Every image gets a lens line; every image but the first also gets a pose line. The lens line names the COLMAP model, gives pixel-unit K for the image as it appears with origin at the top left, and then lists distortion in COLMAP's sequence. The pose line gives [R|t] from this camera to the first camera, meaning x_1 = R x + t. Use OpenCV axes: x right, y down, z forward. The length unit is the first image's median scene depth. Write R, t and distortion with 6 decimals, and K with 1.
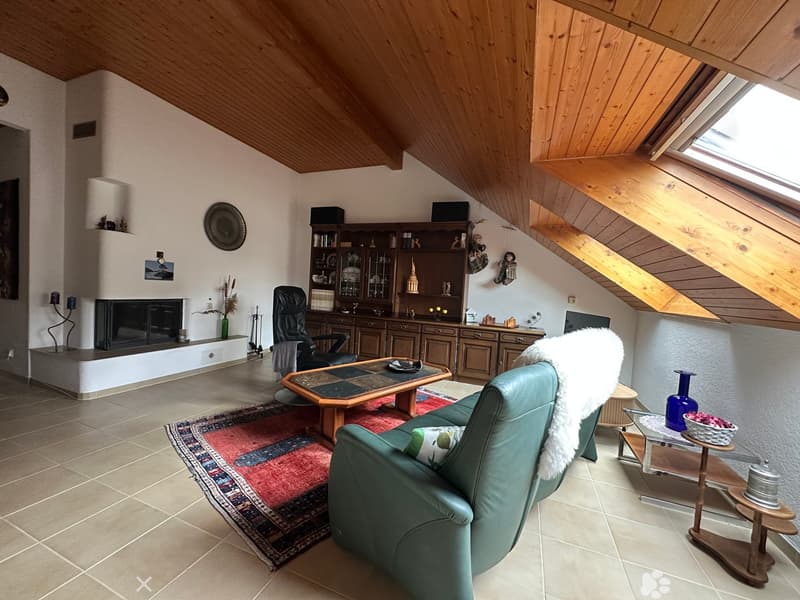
lens RADIAL K [[321.9, 0, 400.0], [0, 321.9, 300.0], [0, 0, 1]] dist [0.000392, -0.000064]
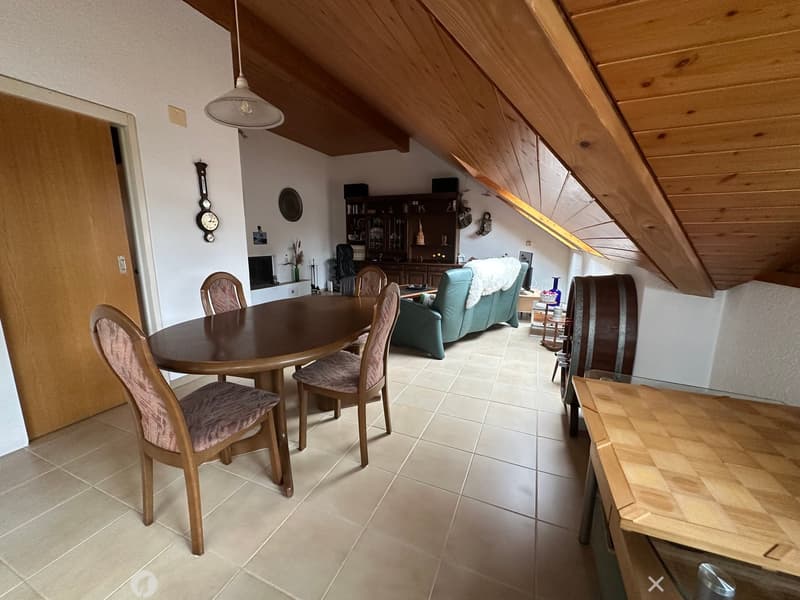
lens RADIAL K [[321.9, 0, 400.0], [0, 321.9, 300.0], [0, 0, 1]] dist [0.000392, -0.000064]
pose [[0.998309, -0.044243, -0.037705, -0.010203], [0.049302, 0.988059, 0.145975, 0.009386], [0.030796, -0.147587, 0.988570, -0.472349]]
